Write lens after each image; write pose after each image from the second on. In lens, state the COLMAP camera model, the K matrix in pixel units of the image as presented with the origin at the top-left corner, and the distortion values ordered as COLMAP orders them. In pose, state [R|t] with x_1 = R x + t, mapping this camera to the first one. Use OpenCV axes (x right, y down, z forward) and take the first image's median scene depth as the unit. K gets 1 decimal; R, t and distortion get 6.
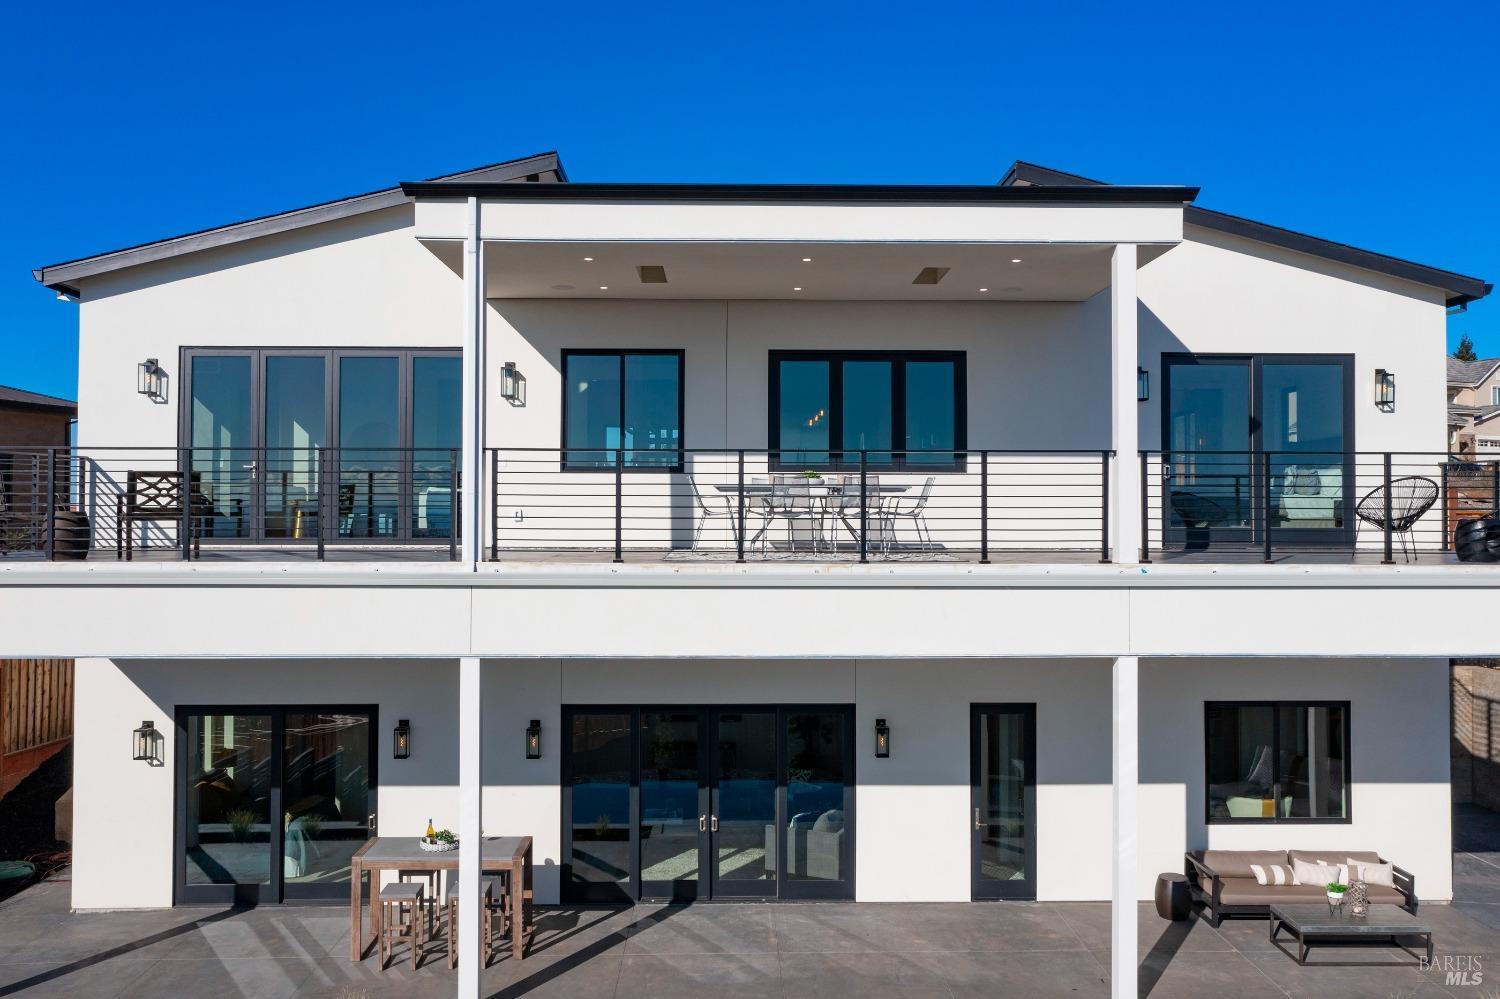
lens RADIAL K [[1178.3, 0, 744.6], [0, 1178.3, 501.6], [0, 0, 1]] dist [0.006700, 0.002855]
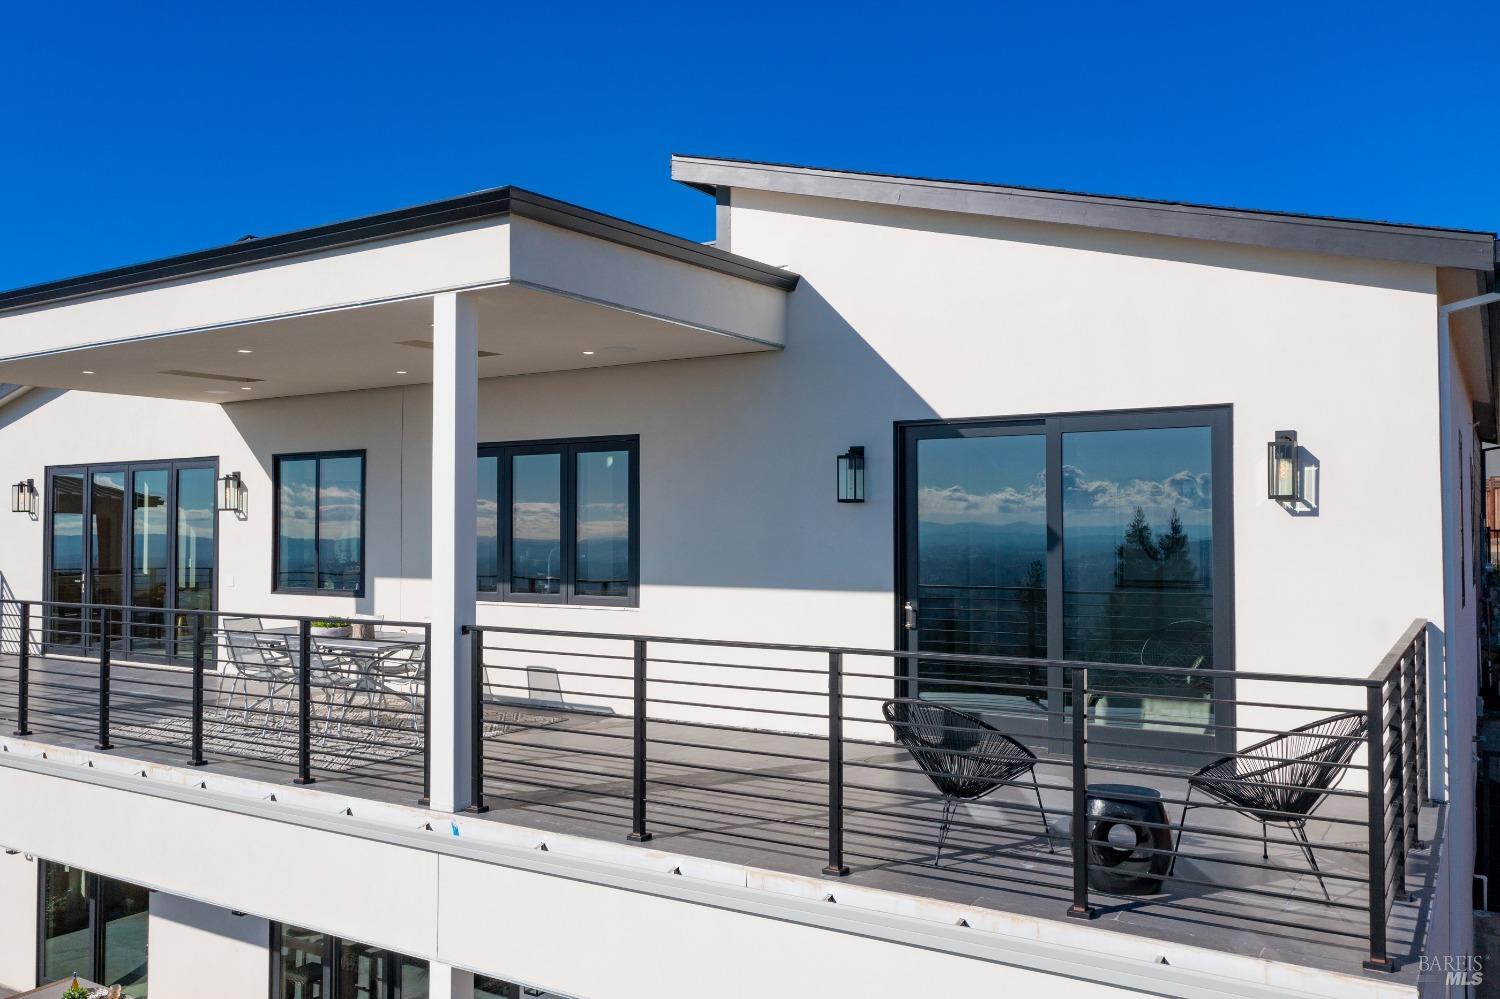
lens RADIAL K [[1178.3, 0, 744.6], [0, 1178.3, 501.6], [0, 0, 1]] dist [0.006700, 0.002855]
pose [[0.830217, -0.015350, -0.557229, 0.646416], [0.010648, 0.999875, -0.011680, -0.080582], [0.557339, 0.003764, 0.830276, 0.461554]]
